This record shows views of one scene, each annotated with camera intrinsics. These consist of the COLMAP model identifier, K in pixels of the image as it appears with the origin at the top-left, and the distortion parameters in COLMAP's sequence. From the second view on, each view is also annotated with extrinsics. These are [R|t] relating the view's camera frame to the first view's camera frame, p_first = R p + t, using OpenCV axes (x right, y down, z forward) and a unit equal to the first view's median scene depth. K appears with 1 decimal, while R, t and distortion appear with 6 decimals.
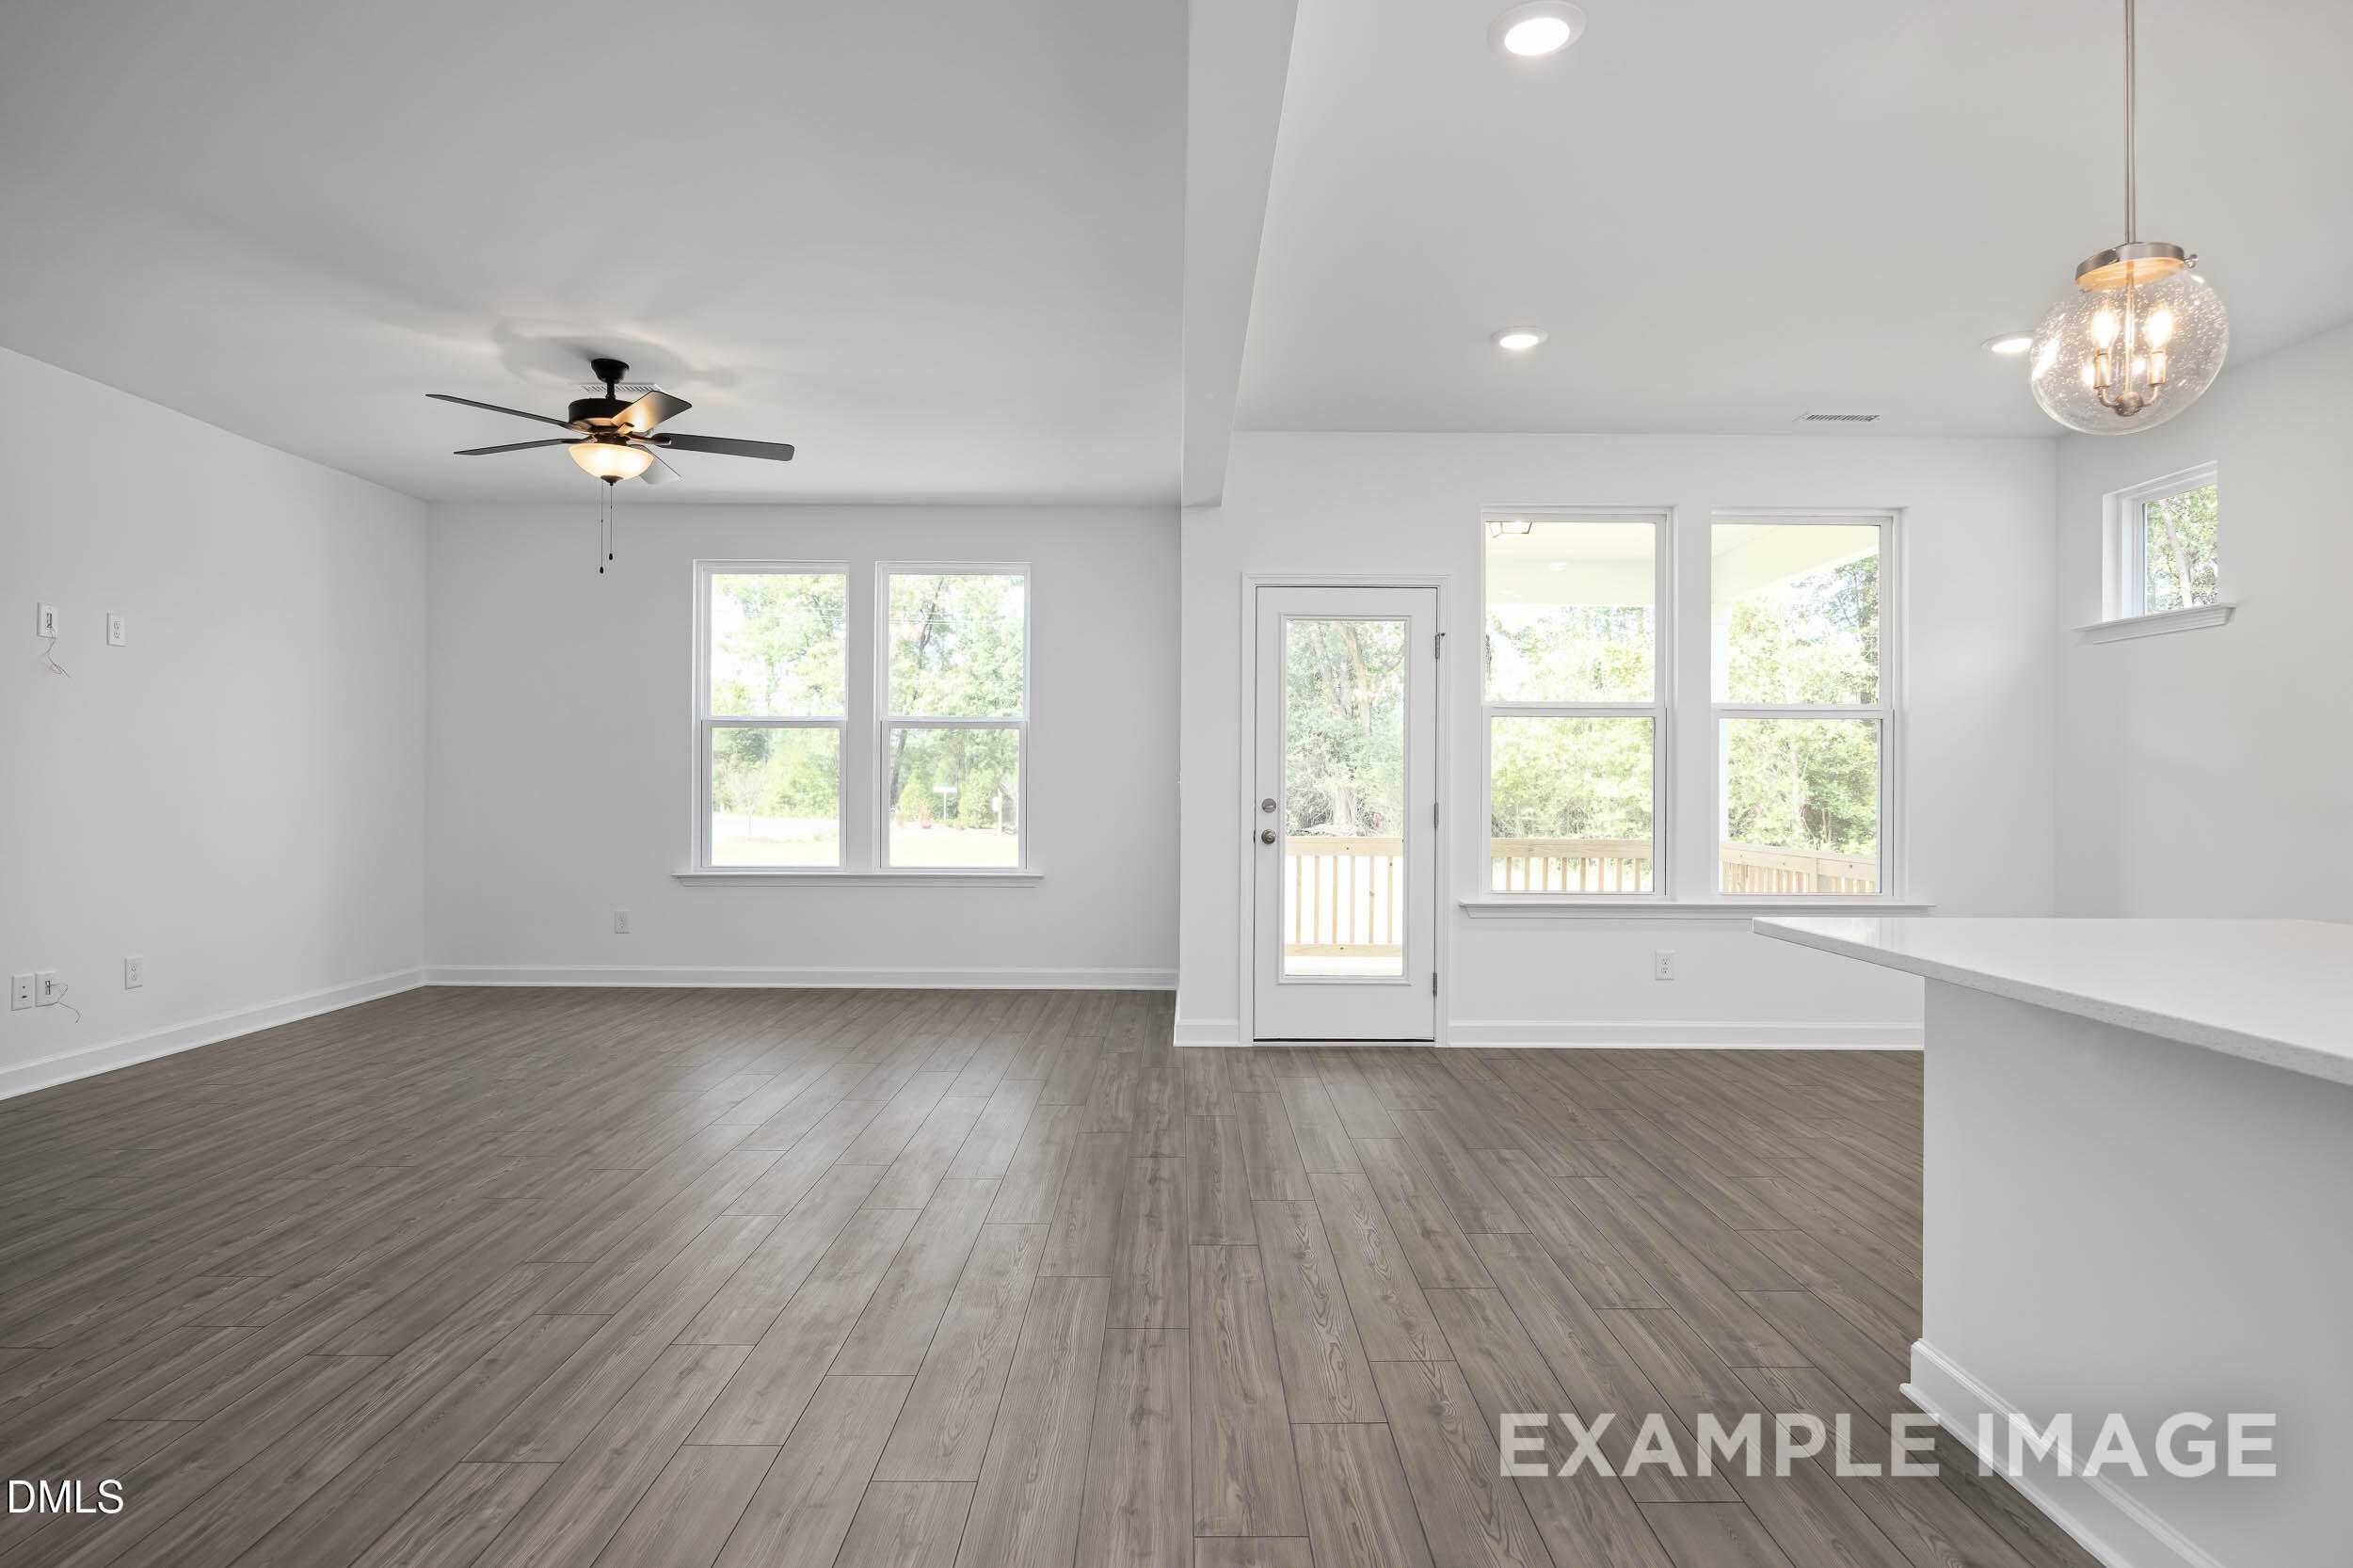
lens RADIAL K [[1207.7, 0, 1168.3], [0, 1207.7, 787.6], [0, 0, 1]] dist [-0.000667, -0.001661]
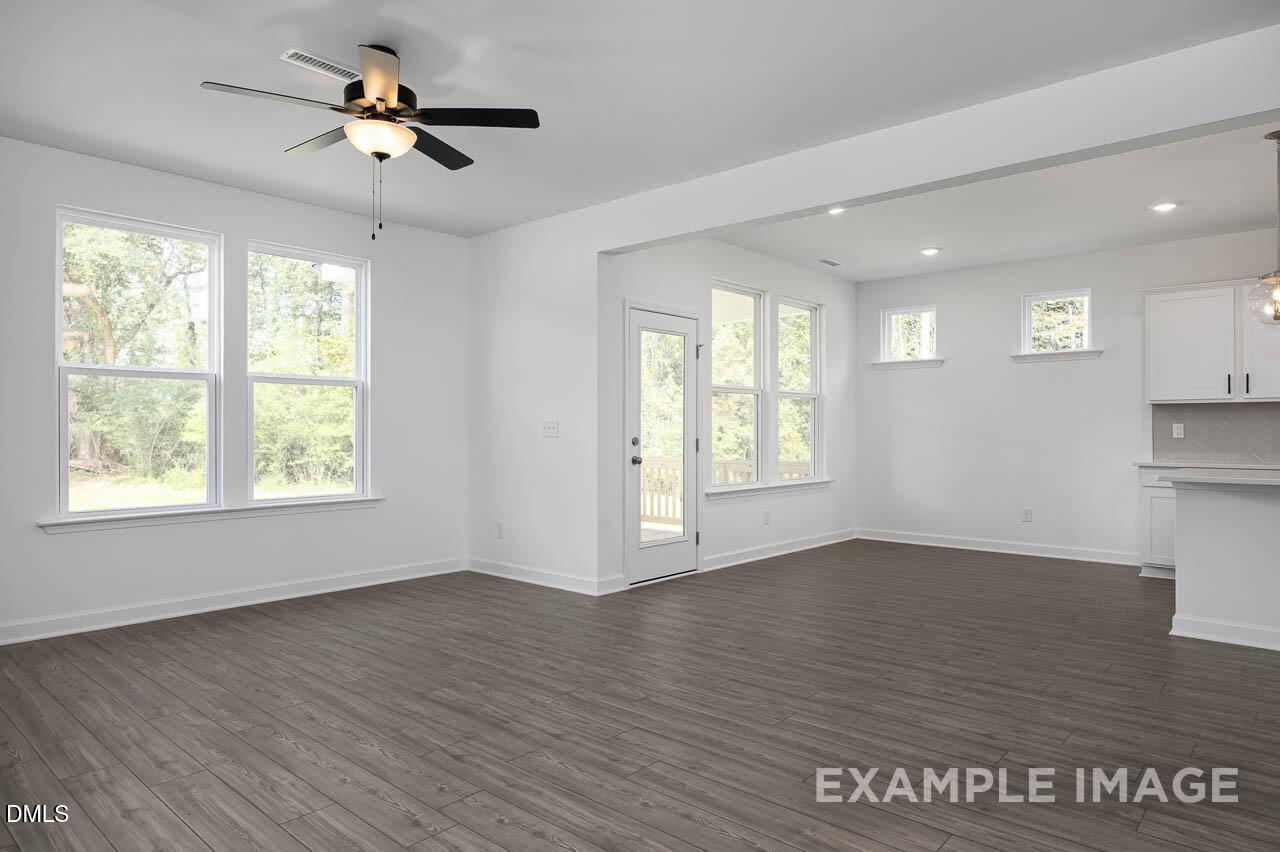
lens RADIAL K [[763.4, 0, 636.1], [0, 763.4, 422.3], [0, 0, 1]] dist [-0.008357, -0.000491]
pose [[0.676495, 0.001863, 0.736445, -0.682307], [0.005387, 0.999958, -0.007479, -0.002832], [-0.736427, 0.009027, 0.676457, 0.293880]]
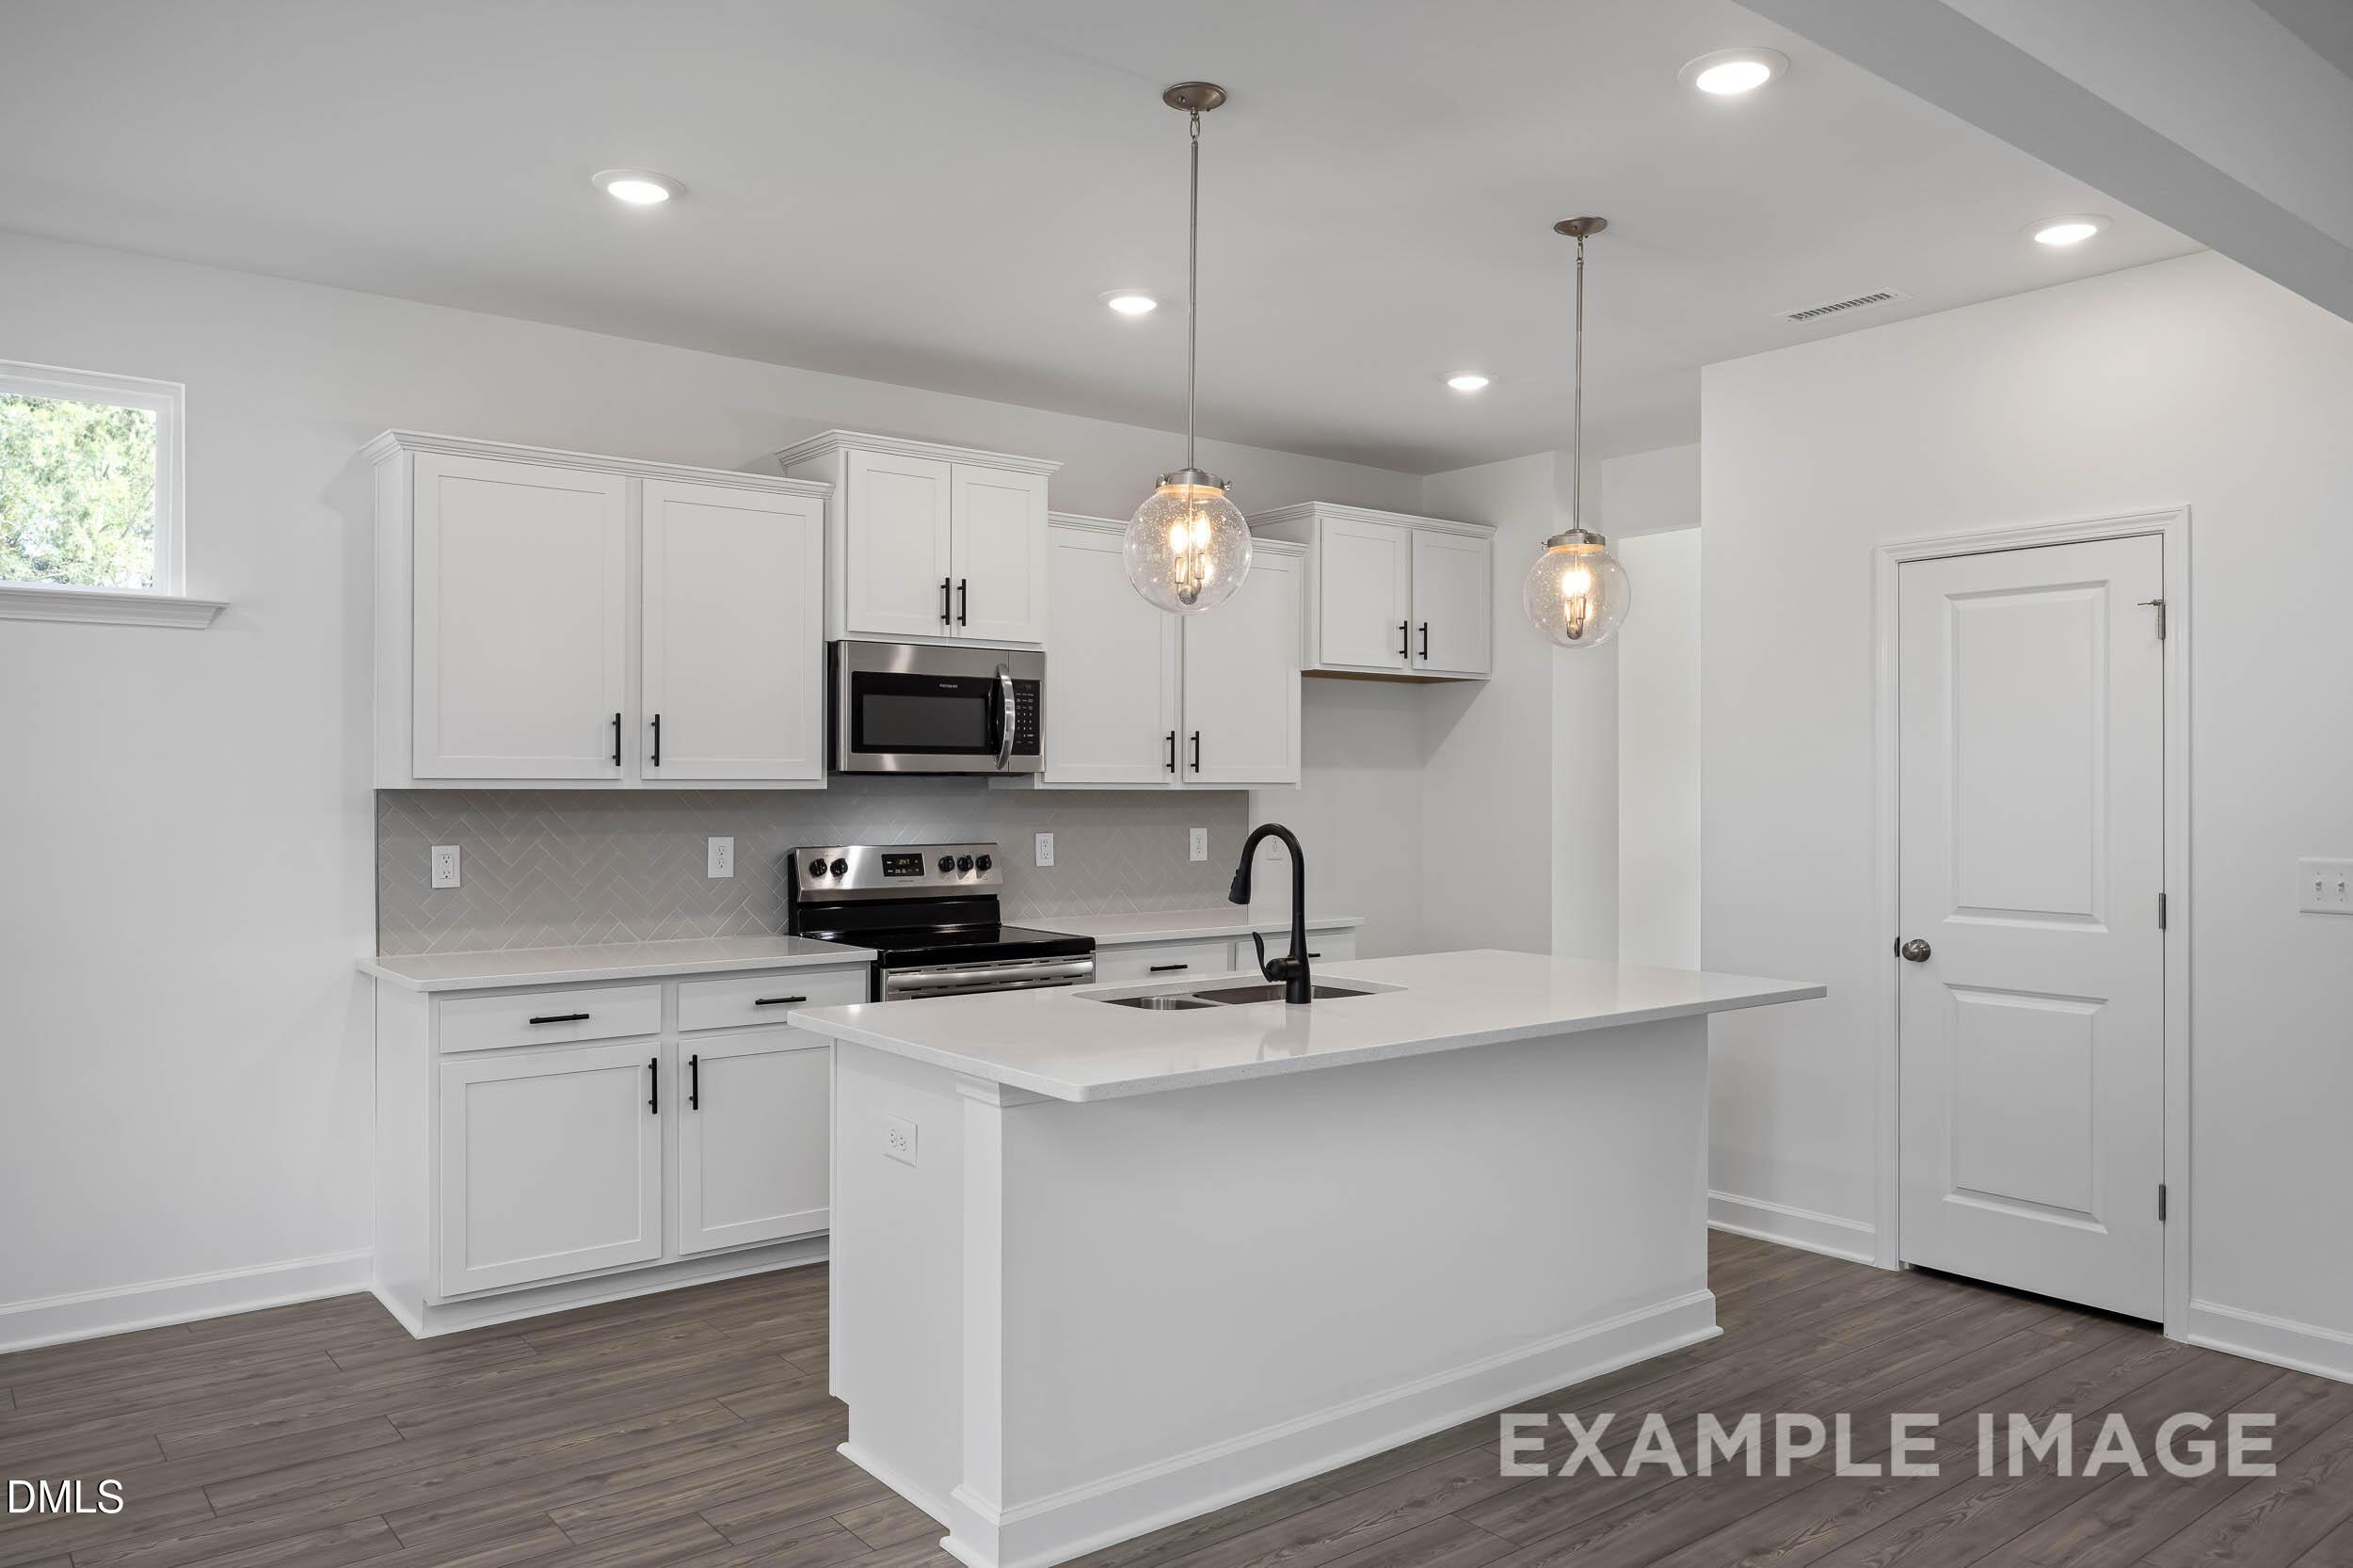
lens RADIAL K [[1635.4, 0, 1210.7], [0, 1635.4, 785.6], [0, 0, 1]] dist [0.002585, -0.007147]
pose [[-0.604497, 0.000705, 0.796607, -0.176181], [0.004000, 0.999990, 0.002151, -0.037132], [-0.796597, 0.004486, -0.604494, 0.662949]]
